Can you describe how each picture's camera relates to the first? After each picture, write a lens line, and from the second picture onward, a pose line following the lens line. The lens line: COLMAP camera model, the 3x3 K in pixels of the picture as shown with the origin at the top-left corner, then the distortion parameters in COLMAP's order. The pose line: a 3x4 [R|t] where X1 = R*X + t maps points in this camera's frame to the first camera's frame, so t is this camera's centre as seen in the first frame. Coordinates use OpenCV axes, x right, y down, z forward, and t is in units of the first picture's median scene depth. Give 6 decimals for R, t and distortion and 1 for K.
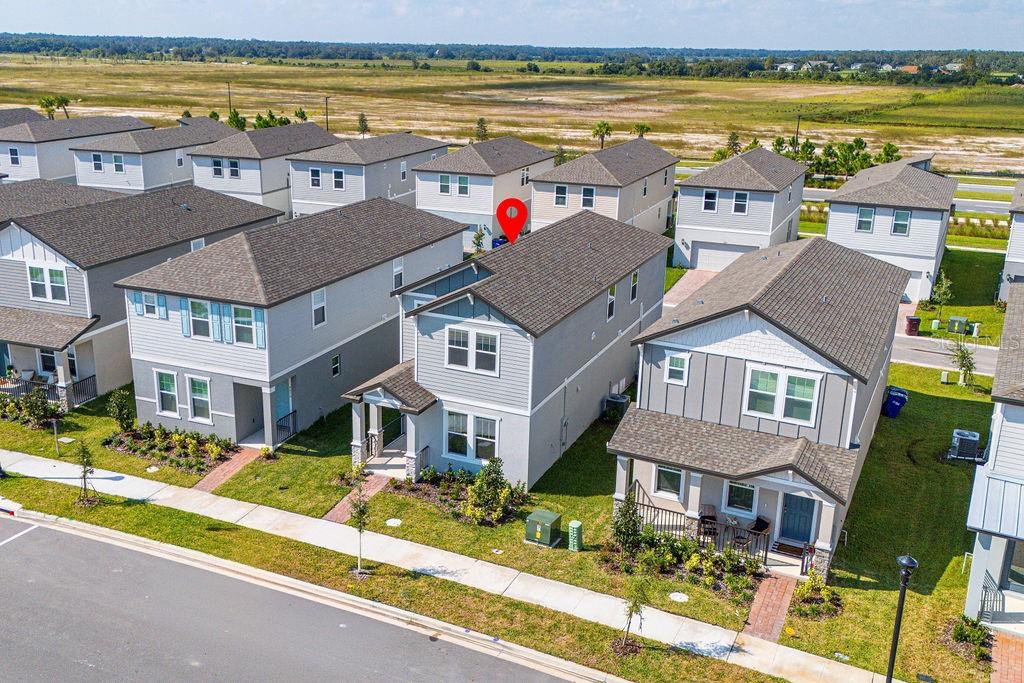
lens RADIAL K [[927.4, 0, 479.0], [0, 927.4, 342.4], [0, 0, 1]] dist [0.102345, -0.153617]
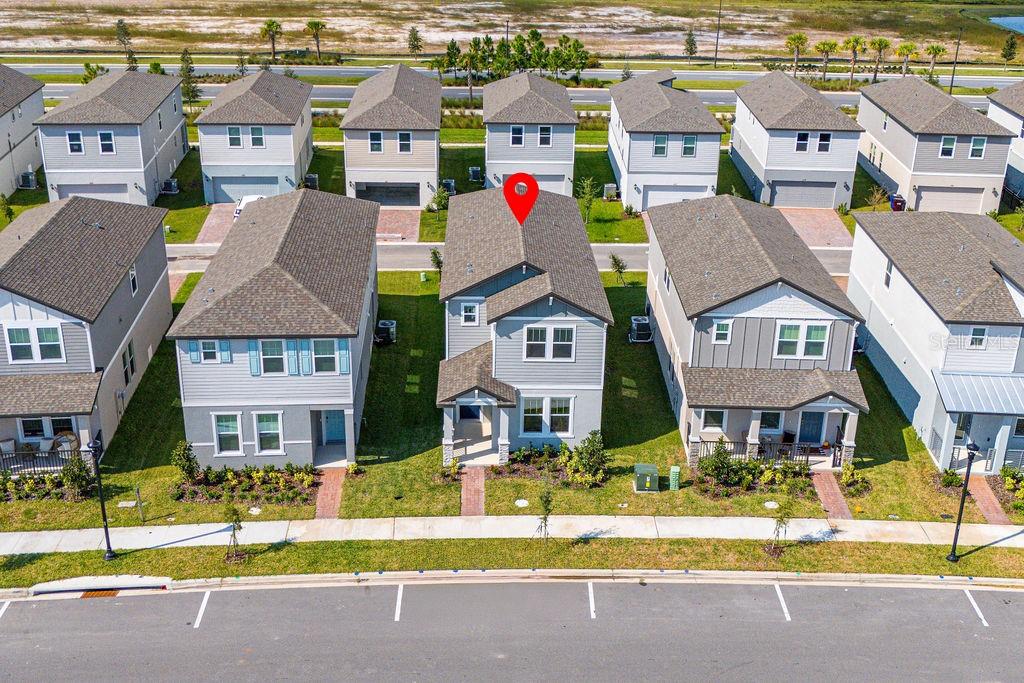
lens RADIAL K [[1048.0, 0, 510.2], [0, 1048.0, 312.4], [0, 0, 1]] dist [0.131745, -0.260006]
pose [[0.892203, -0.169407, 0.418658, -0.571023], [0.133814, 0.984519, 0.113207, -0.177323], [-0.431355, -0.044981, 0.901060, -0.150651]]
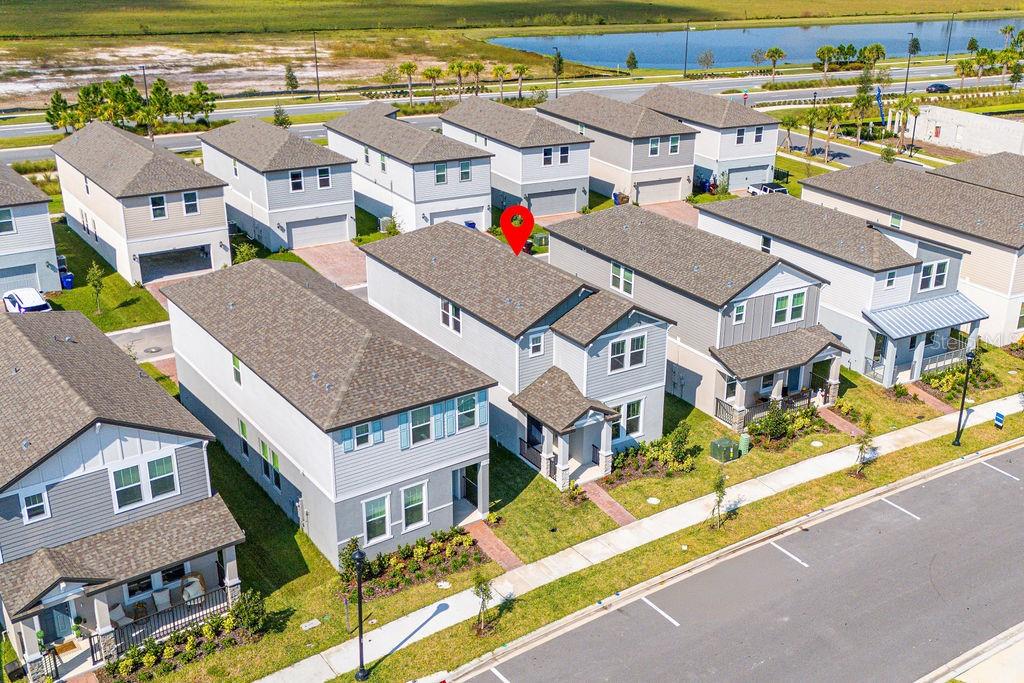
lens RADIAL K [[1018.8, 0, 553.1], [0, 1018.8, 339.8], [0, 0, 1]] dist [0.120293, -0.222676]
pose [[0.507095, -0.326217, 0.797770, -1.109899], [0.253876, 0.941074, 0.223442, -0.329704], [-0.823652, 0.089229, 0.560032, 0.298257]]
